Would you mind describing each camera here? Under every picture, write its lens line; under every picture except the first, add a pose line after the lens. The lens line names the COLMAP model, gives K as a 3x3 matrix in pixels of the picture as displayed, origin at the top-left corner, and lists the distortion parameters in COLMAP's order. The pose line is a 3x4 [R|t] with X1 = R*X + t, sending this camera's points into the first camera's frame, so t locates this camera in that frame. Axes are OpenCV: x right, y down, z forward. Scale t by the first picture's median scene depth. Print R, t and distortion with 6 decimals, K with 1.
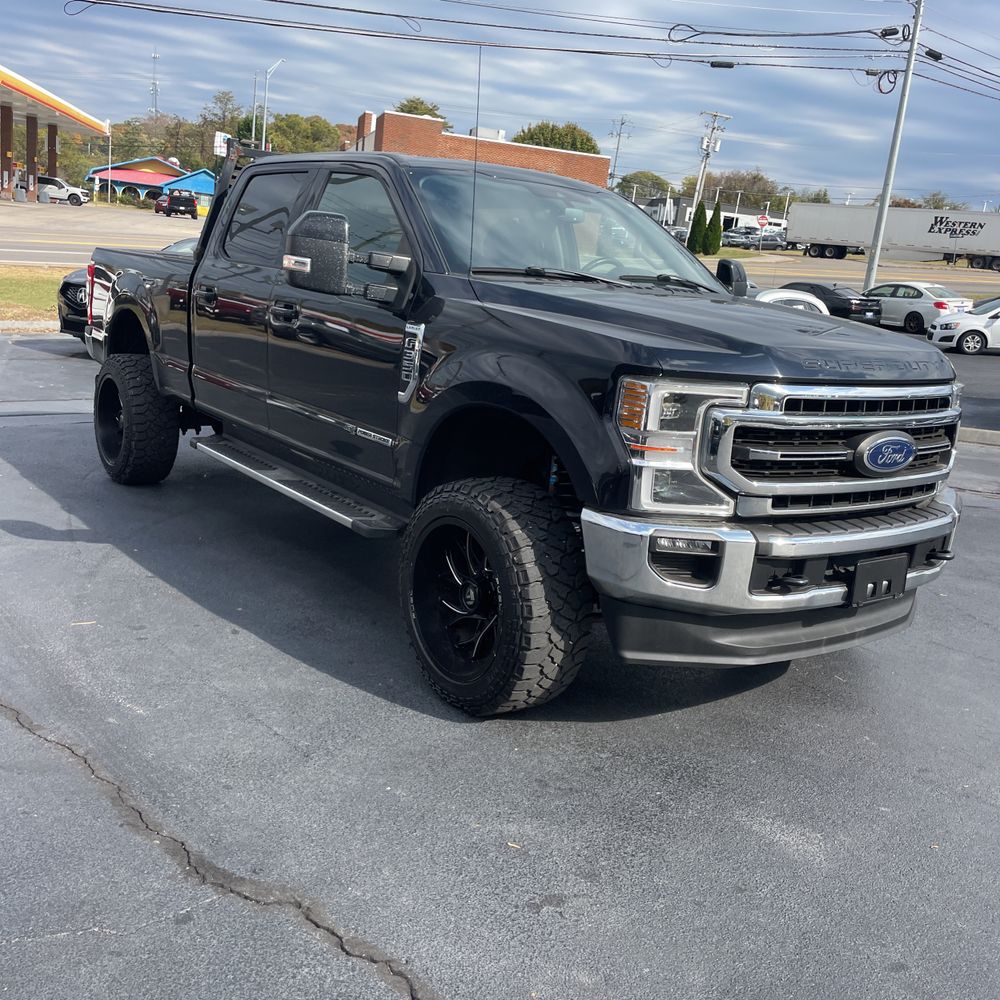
lens RADIAL K [[1021.4, 0, 512.9], [0, 1021.4, 509.9], [0, 0, 1]] dist [0.033351, 0.000000]
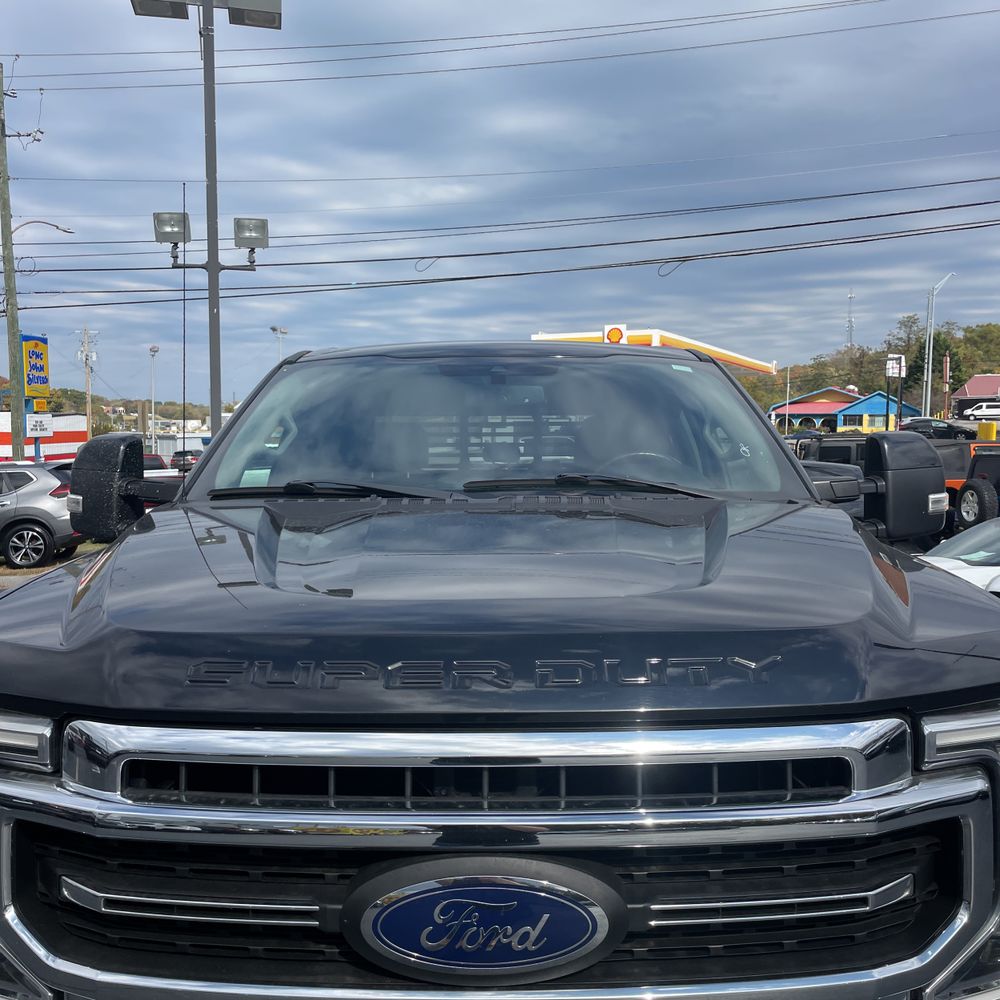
lens RADIAL K [[1021.4, 0, 495.7], [0, 1021.4, 510.9], [0, 0, 1]] dist [0.033351, 0.000000]
pose [[0.786744, -0.062904, -0.614066, 0.057387], [-0.067237, 0.980142, -0.186548, -0.012392], [0.613607, 0.188053, 0.766892, 0.066853]]
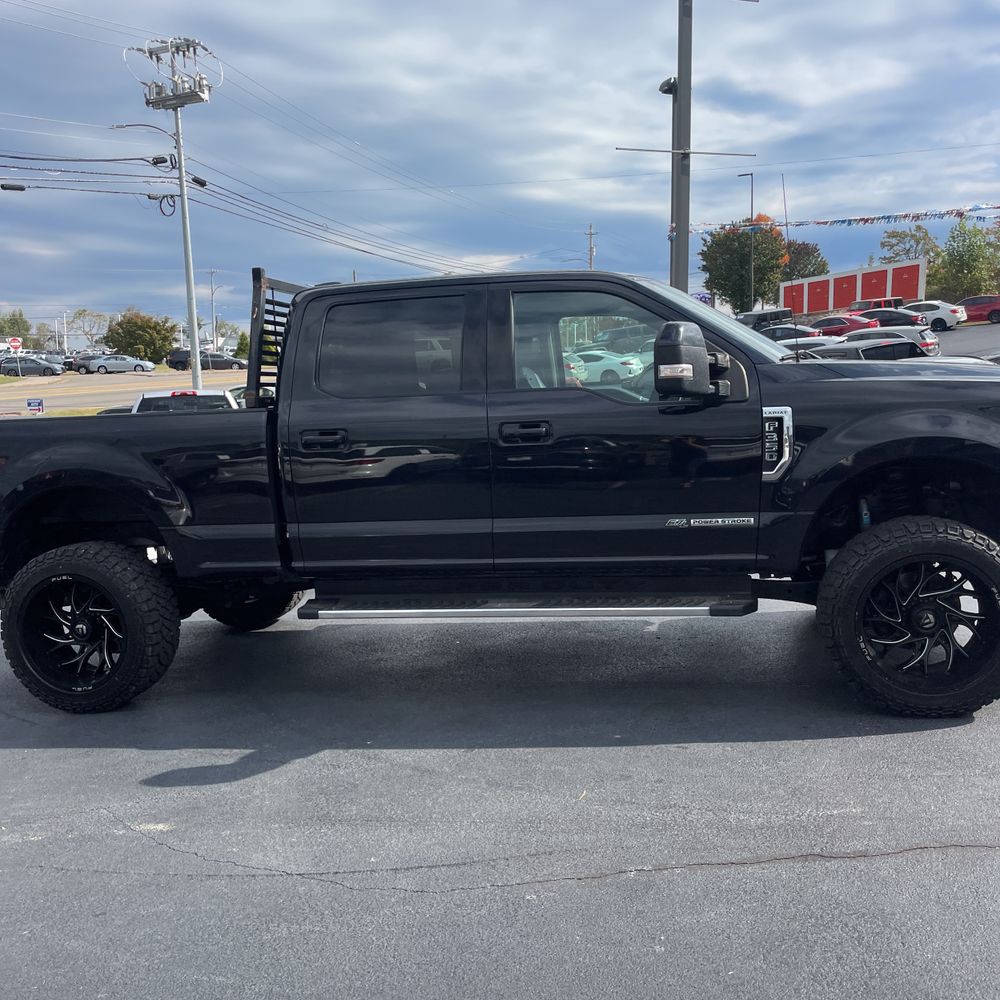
lens RADIAL K [[1021.4, 0, 499.1], [0, 1021.4, 496.4], [0, 0, 1]] dist [0.033351, 0.000000]
pose [[0.744600, -0.187708, 0.640575, -0.116347], [0.261324, 0.965023, -0.020979, -0.015881], [-0.614232, 0.183018, 0.767609, 0.037062]]
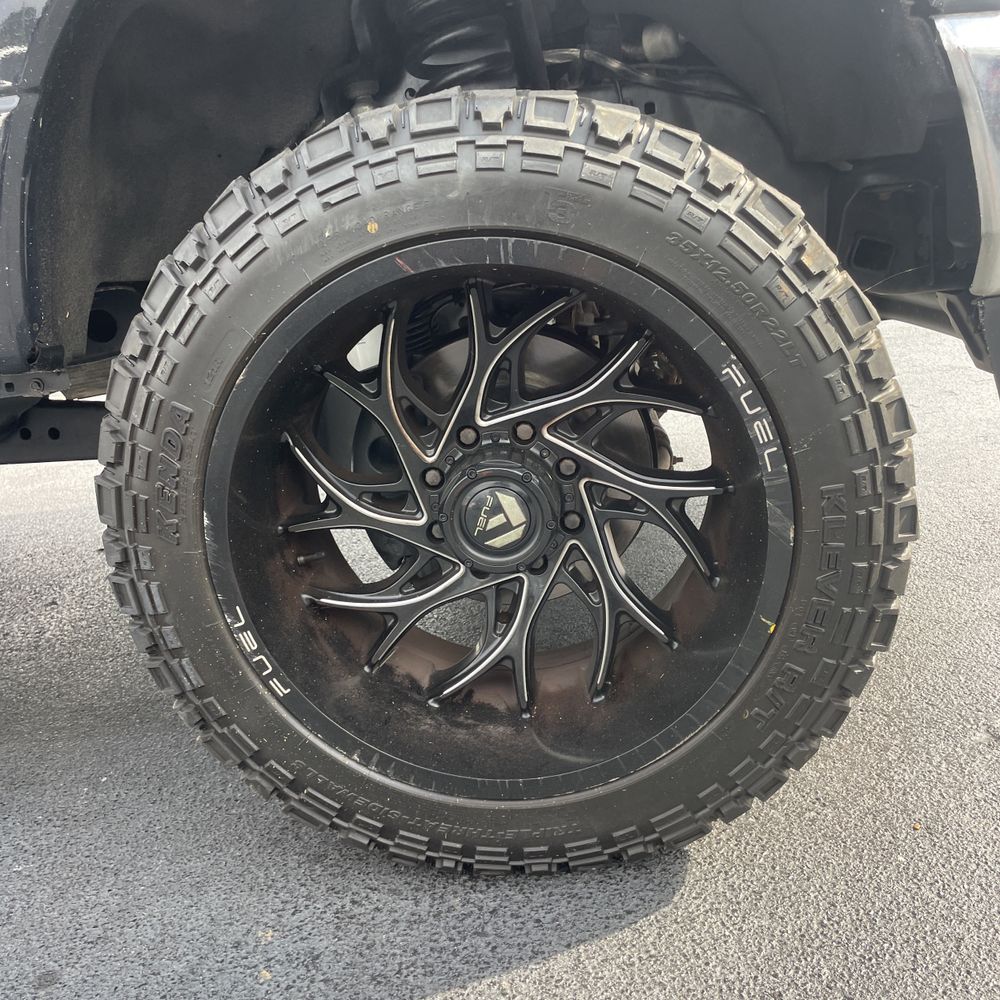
lens RADIAL K [[1021.4, 0, 498.1], [0, 1021.4, 507.1], [0, 0, 1]] dist [0.033351, 0.000000]
pose [[0.653870, -0.366958, 0.661662, -0.024140], [0.331449, 0.925059, 0.185493, 0.002892], [-0.680144, 0.098019, 0.726496, 0.079599]]
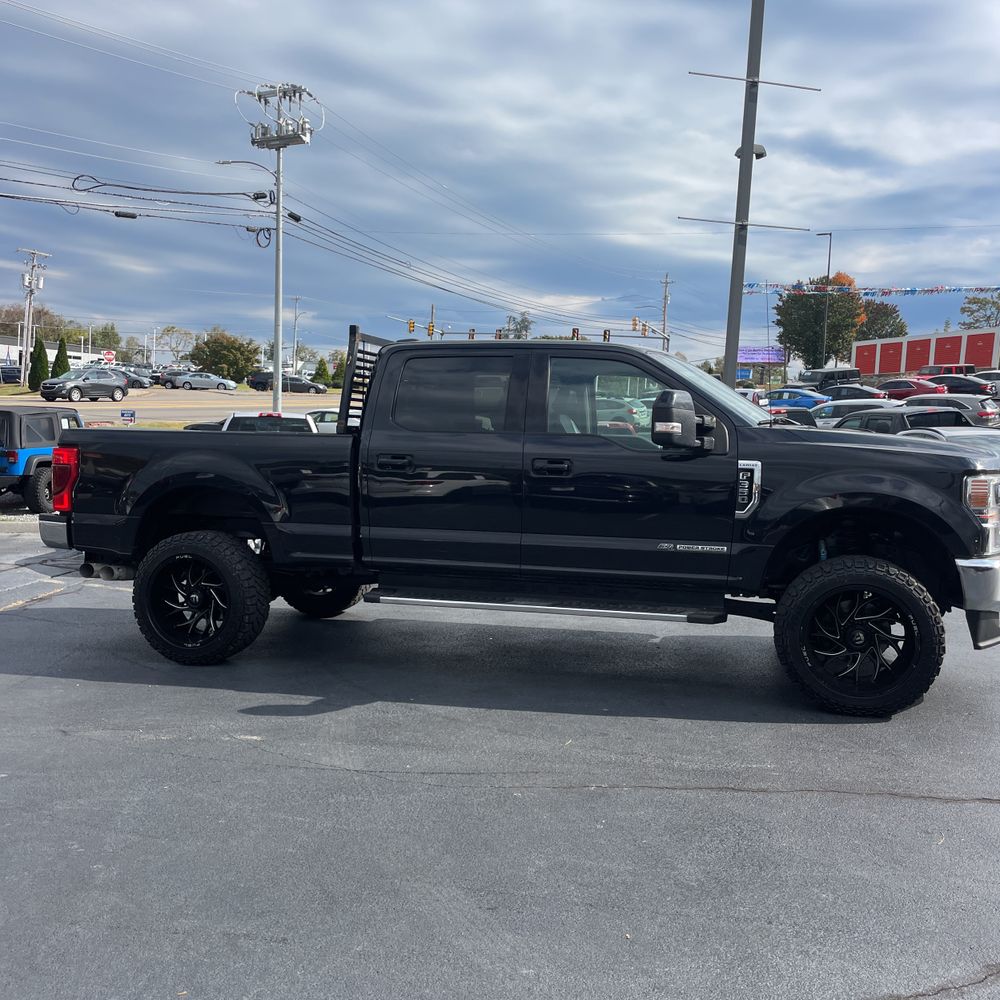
lens RADIAL K [[1021.4, 0, 489.7], [0, 1021.4, 493.2], [0, 0, 1]] dist [0.033351, 0.000000]
pose [[0.798351, -0.108046, 0.592421, -0.135348], [0.187861, 0.979363, -0.074545, -0.011084], [-0.572140, 0.170806, 0.802173, 0.007344]]
